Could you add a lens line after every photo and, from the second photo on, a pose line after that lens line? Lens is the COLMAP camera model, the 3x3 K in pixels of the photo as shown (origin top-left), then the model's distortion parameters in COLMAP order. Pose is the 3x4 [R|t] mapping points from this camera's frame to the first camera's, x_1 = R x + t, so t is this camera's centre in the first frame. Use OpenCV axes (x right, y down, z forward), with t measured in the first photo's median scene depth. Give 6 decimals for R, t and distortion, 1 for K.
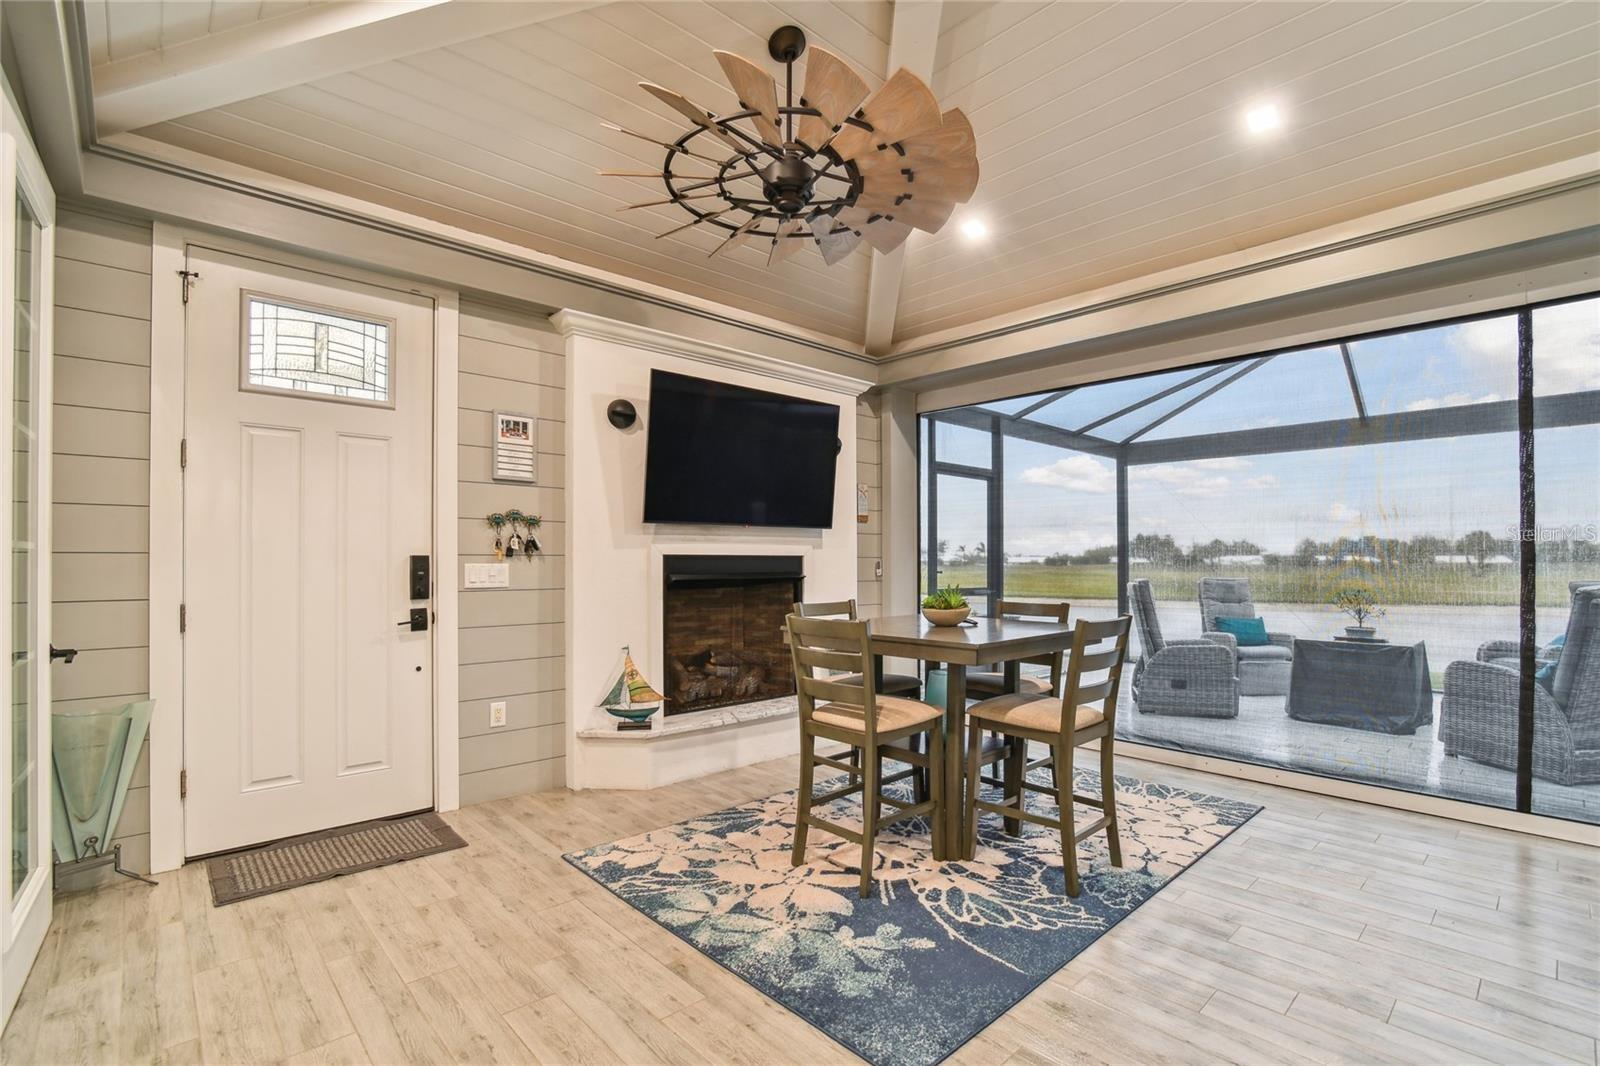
lens RADIAL K [[727.9, 0, 808.0], [0, 727.9, 558.9], [0, 0, 1]] dist [-0.021401, 0.000947]
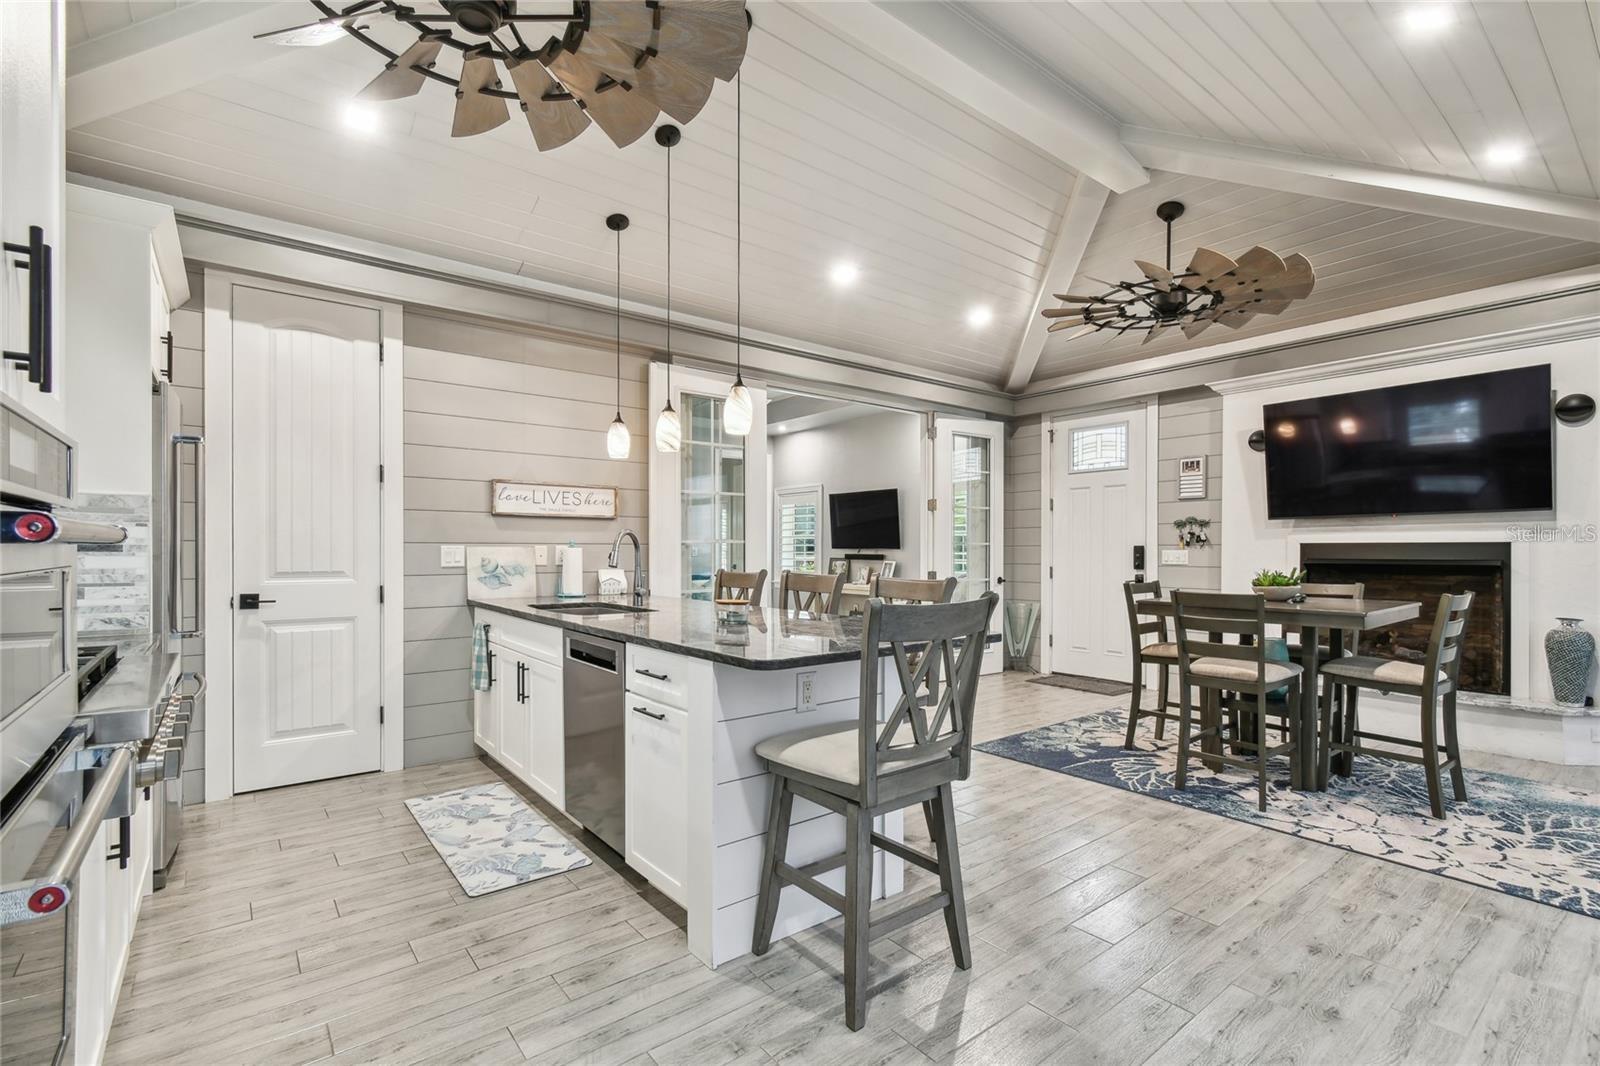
lens RADIAL K [[726.4, 0, 809.8], [0, 726.4, 552.9], [0, 0, 1]] dist [0.002958, 0.000253]
pose [[-0.075605, 0.003895, -0.997130, 1.369143], [0.001455, 0.999992, 0.003796, 0.005504], [0.997137, -0.001164, -0.075610, 0.302661]]
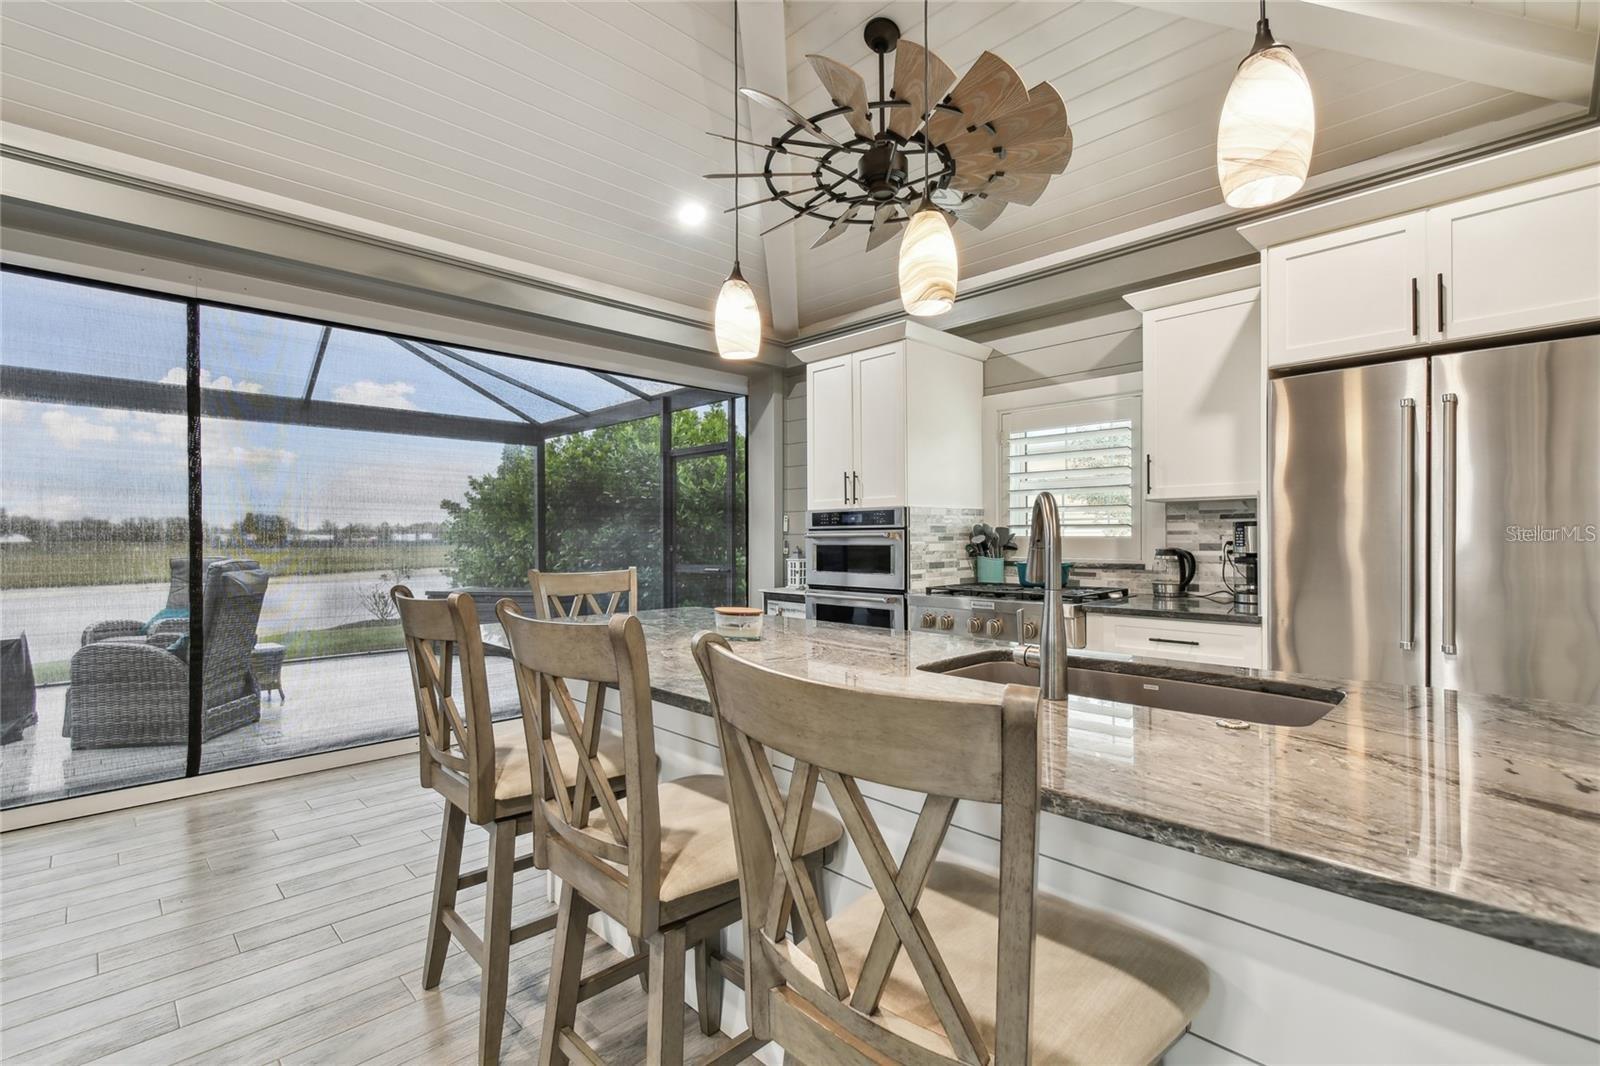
lens RADIAL K [[727.6, 0, 814.1], [0, 727.6, 538.7], [0, 0, 1]] dist [-0.000598, 0.001008]
pose [[-0.034117, -0.002140, 0.999416, -0.102583], [0.000975, 0.999997, 0.002174, 0.000804], [-0.999417, 0.001049, -0.034115, 0.105939]]
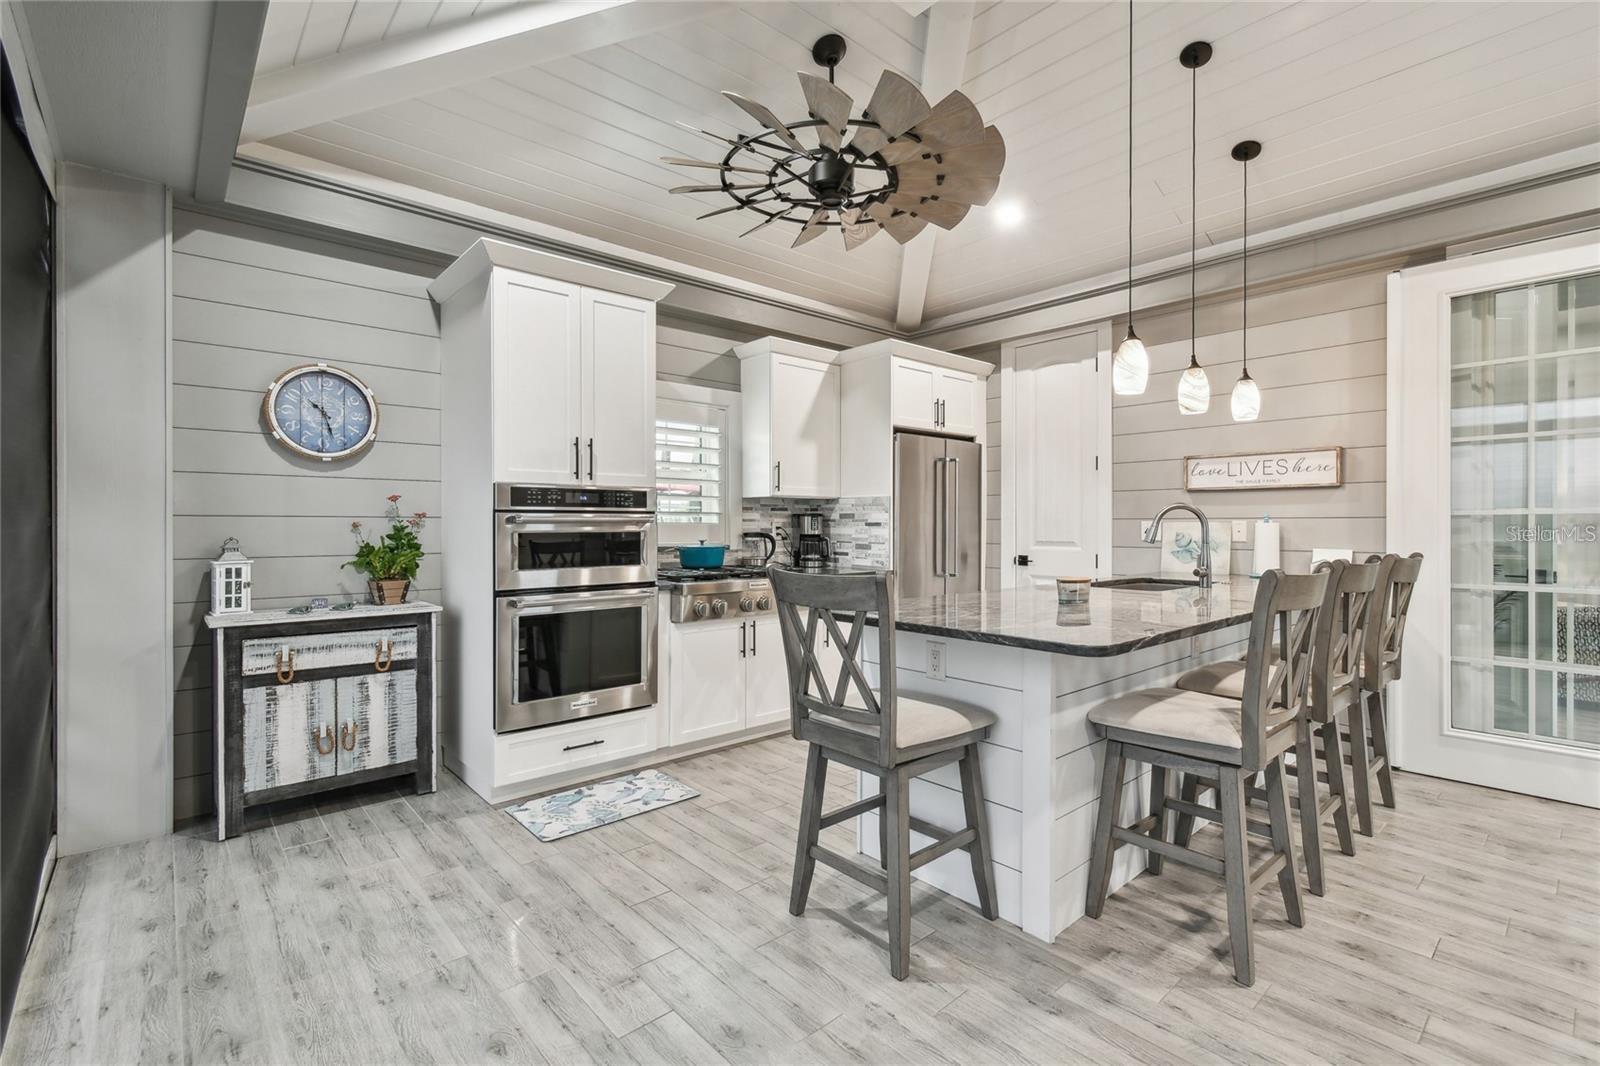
lens RADIAL K [[721.1, 0, 806.3], [0, 721.1, 524.2], [0, 0, 1]] dist [-0.000315, -0.000127]
pose [[-0.999780, -0.000375, 0.020991, 0.814720], [-0.000441, 0.999995, -0.003134, 0.006895], [-0.020990, -0.003143, -0.999775, 0.944249]]
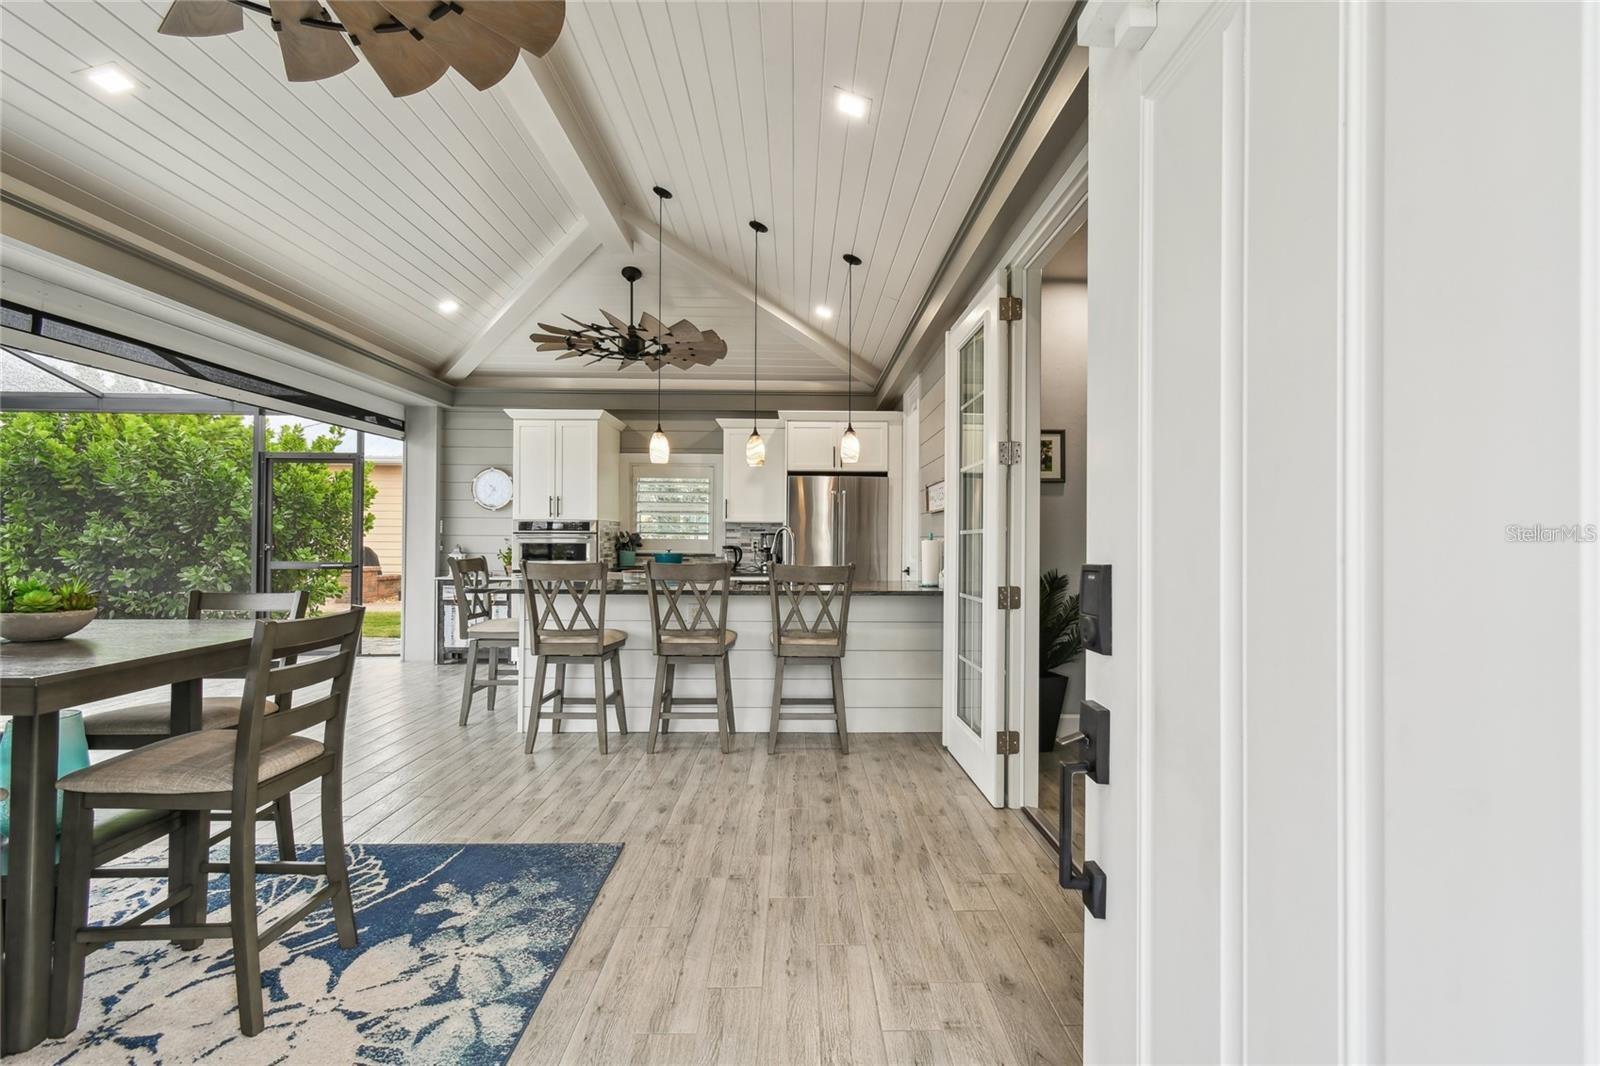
lens RADIAL K [[719.5, 0, 814.0], [0, 719.5, 537.3], [0, 0, 1]] dist [-0.001589, 0.000706]
pose [[-0.746183, -0.001928, 0.665738, -0.645783], [-0.008566, 0.999941, -0.006706, 0.005309], [-0.665685, -0.010707, -0.746156, 0.959976]]
